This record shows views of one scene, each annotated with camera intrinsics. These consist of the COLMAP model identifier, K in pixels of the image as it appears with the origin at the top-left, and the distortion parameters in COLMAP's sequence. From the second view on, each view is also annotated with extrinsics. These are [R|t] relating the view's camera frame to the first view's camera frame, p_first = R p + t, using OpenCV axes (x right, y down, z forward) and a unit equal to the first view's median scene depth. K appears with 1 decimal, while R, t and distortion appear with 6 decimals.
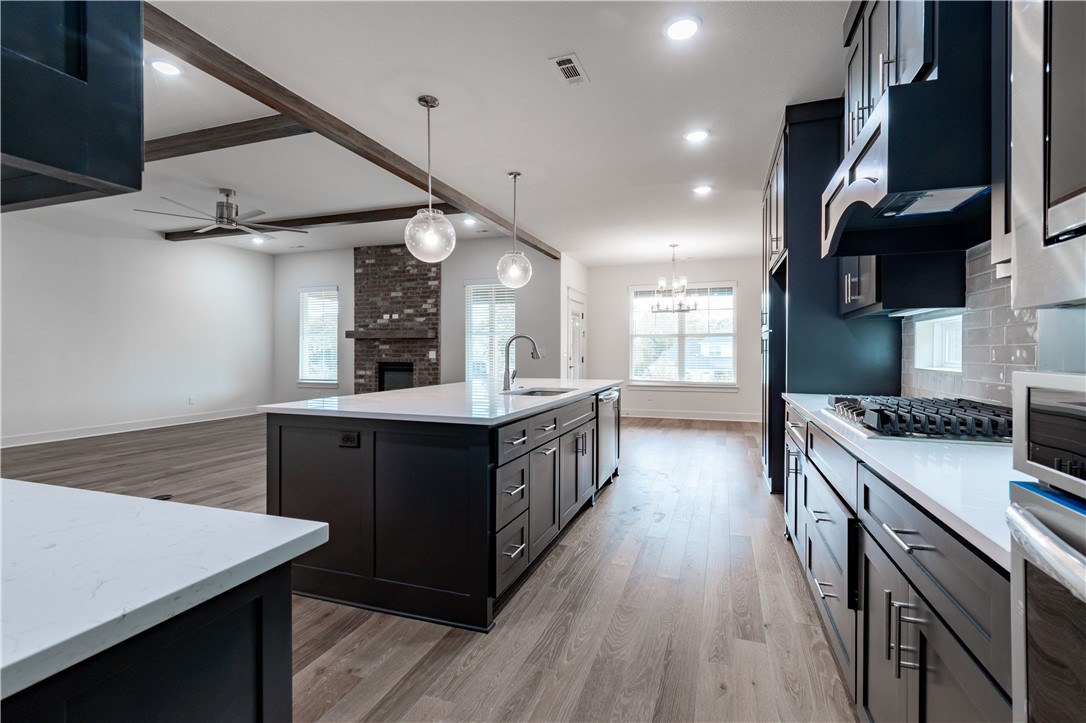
lens RADIAL K [[494.1, 0, 544.1], [0, 494.1, 350.6], [0, 0, 1]] dist [0.000056, 0.000029]
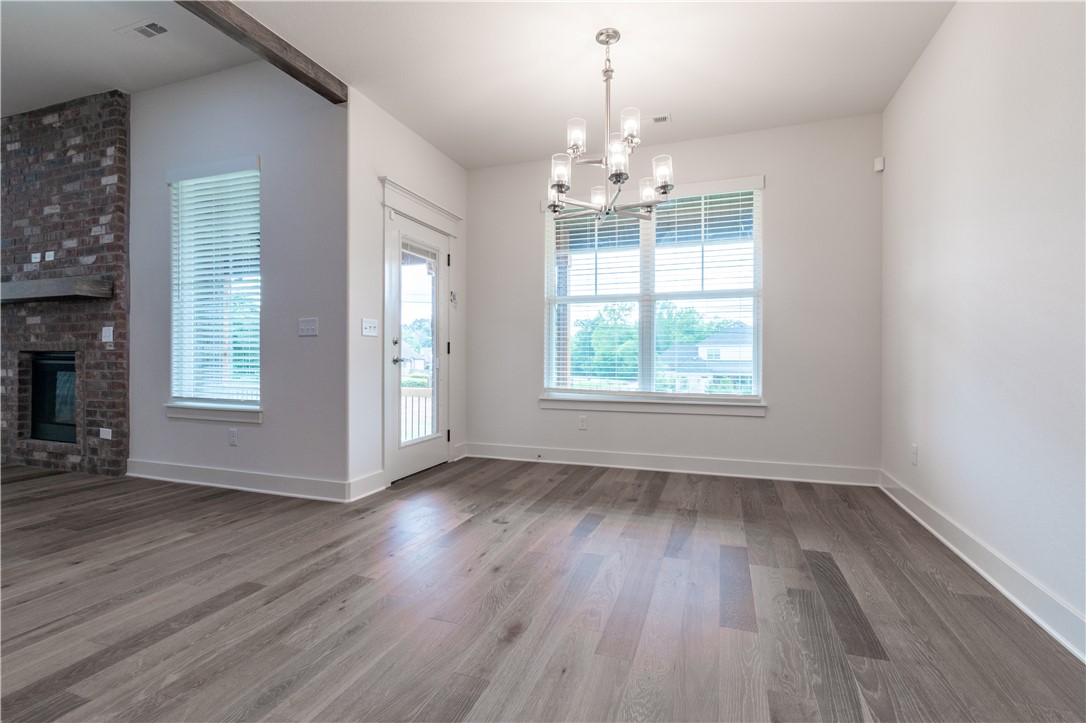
lens RADIAL K [[494.1, 0, 538.8], [0, 494.1, 356.9], [0, 0, 1]] dist [0.000056, 0.000029]
pose [[0.999981, -0.000154, -0.006163, 0.179641], [0.000172, 0.999996, 0.002913, 0.027802], [0.006162, -0.002914, 0.999977, 0.526386]]
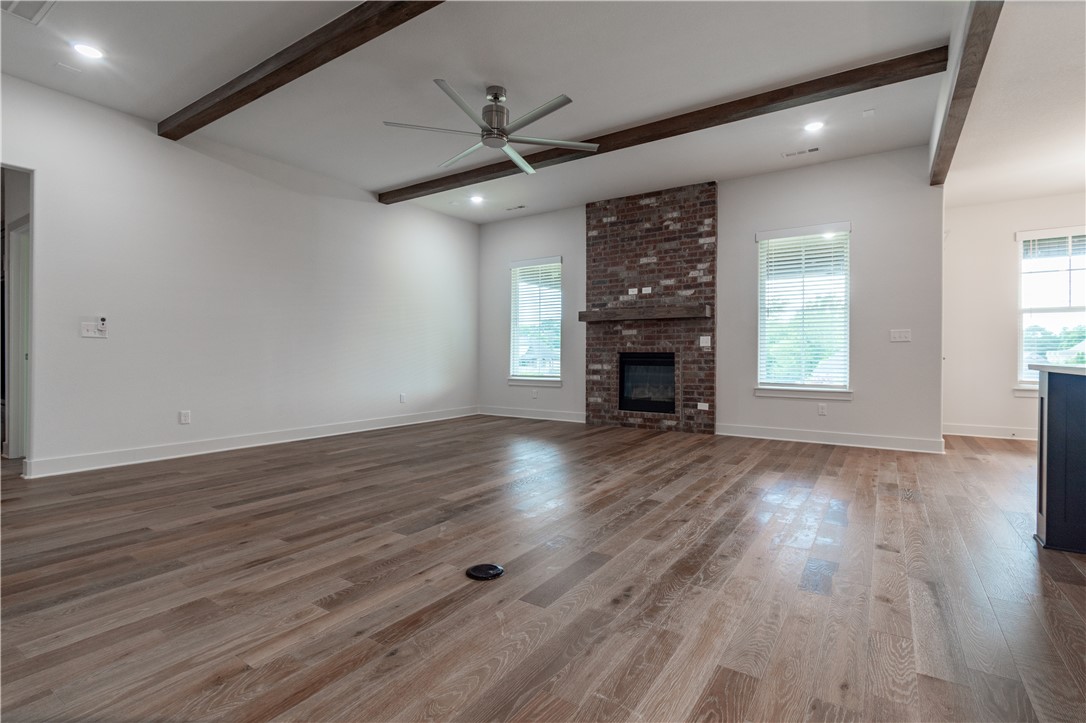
lens RADIAL K [[494.1, 0, 533.0], [0, 494.1, 361.5], [0, 0, 1]] dist [0.000056, 0.000029]
pose [[0.966710, 0.004744, -0.255831, -0.278300], [-0.002272, 0.999948, 0.009956, 0.030211], [0.255865, -0.009043, 0.966670, 0.242925]]
